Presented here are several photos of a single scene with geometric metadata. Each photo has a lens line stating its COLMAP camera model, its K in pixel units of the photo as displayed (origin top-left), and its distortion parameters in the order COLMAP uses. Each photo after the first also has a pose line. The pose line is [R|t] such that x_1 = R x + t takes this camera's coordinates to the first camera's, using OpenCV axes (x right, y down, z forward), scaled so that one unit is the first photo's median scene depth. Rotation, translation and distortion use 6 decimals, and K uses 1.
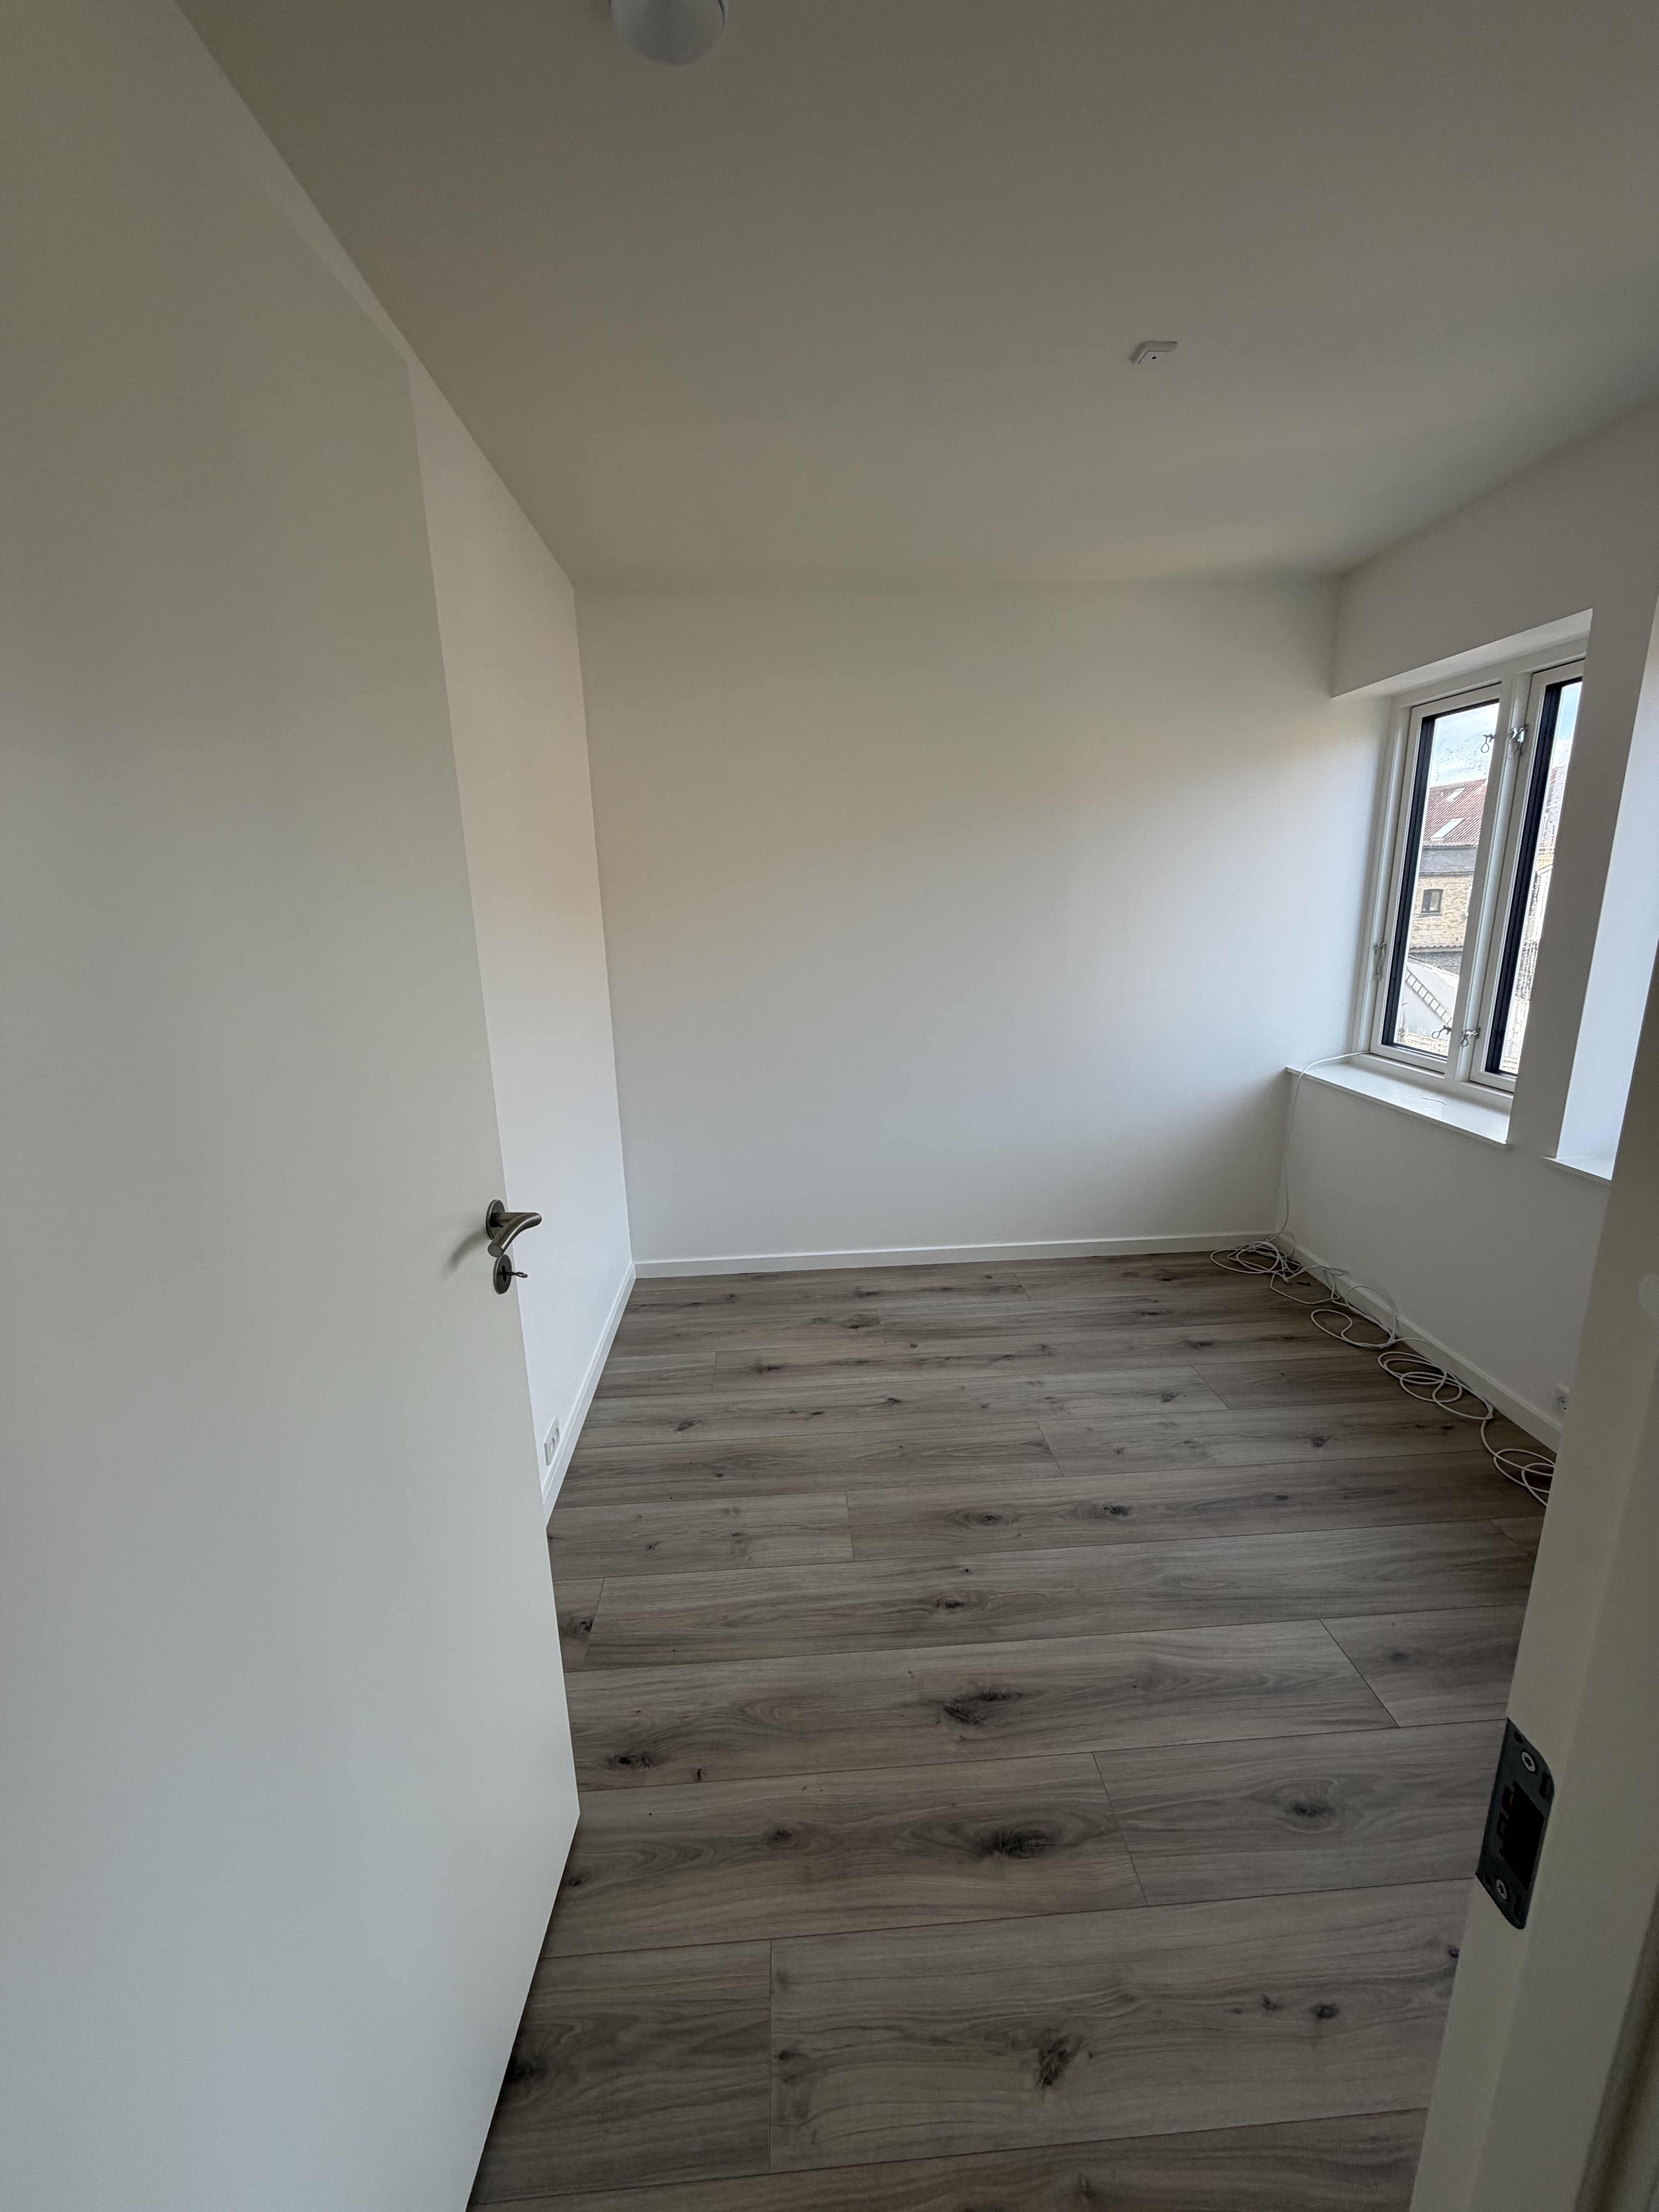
lens RADIAL K [[875.3, 0, 827.4], [0, 875.3, 1111.1], [0, 0, 1]] dist [0.002510, 0.000384]
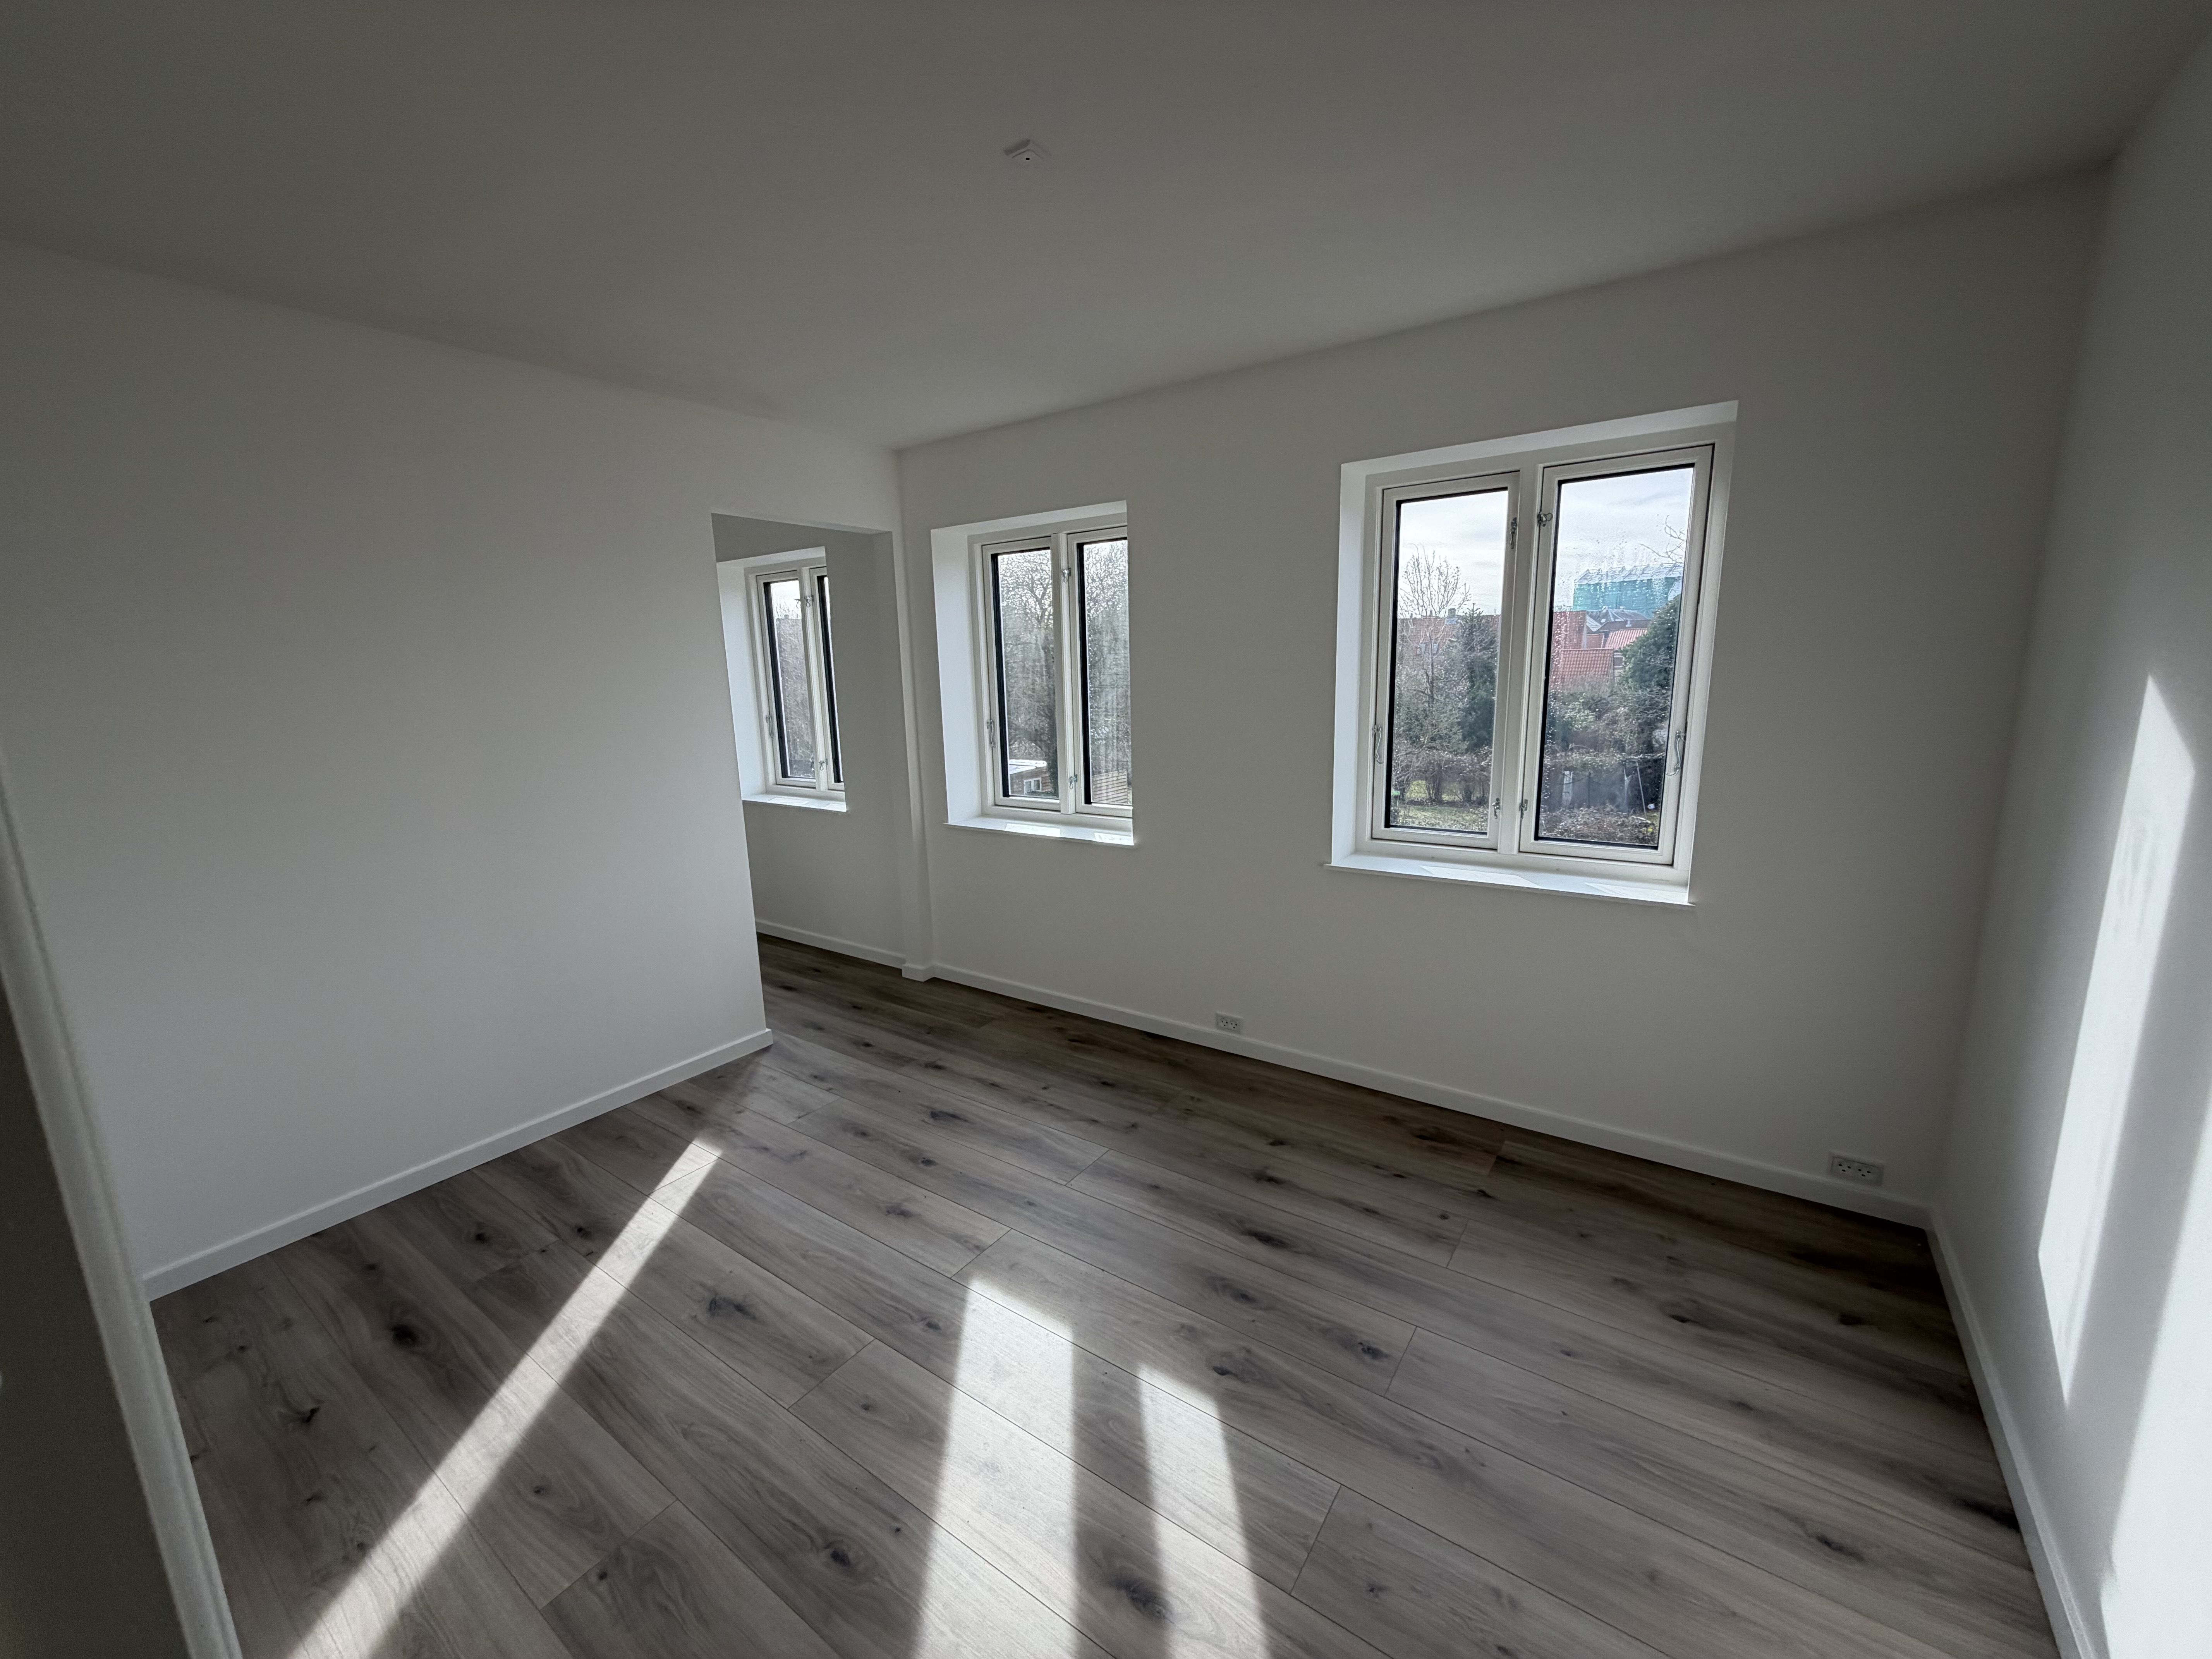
lens RADIAL K [[875.3, 0, 1103.4], [0, 875.3, 827.5], [0, 0, 1]] dist [0.002510, 0.000384]
pose [[0.766190, 0.106781, -0.633681, 0.732613], [-0.101000, 0.993852, 0.045353, -0.091307], [0.634628, 0.029253, 0.772264, 0.162195]]
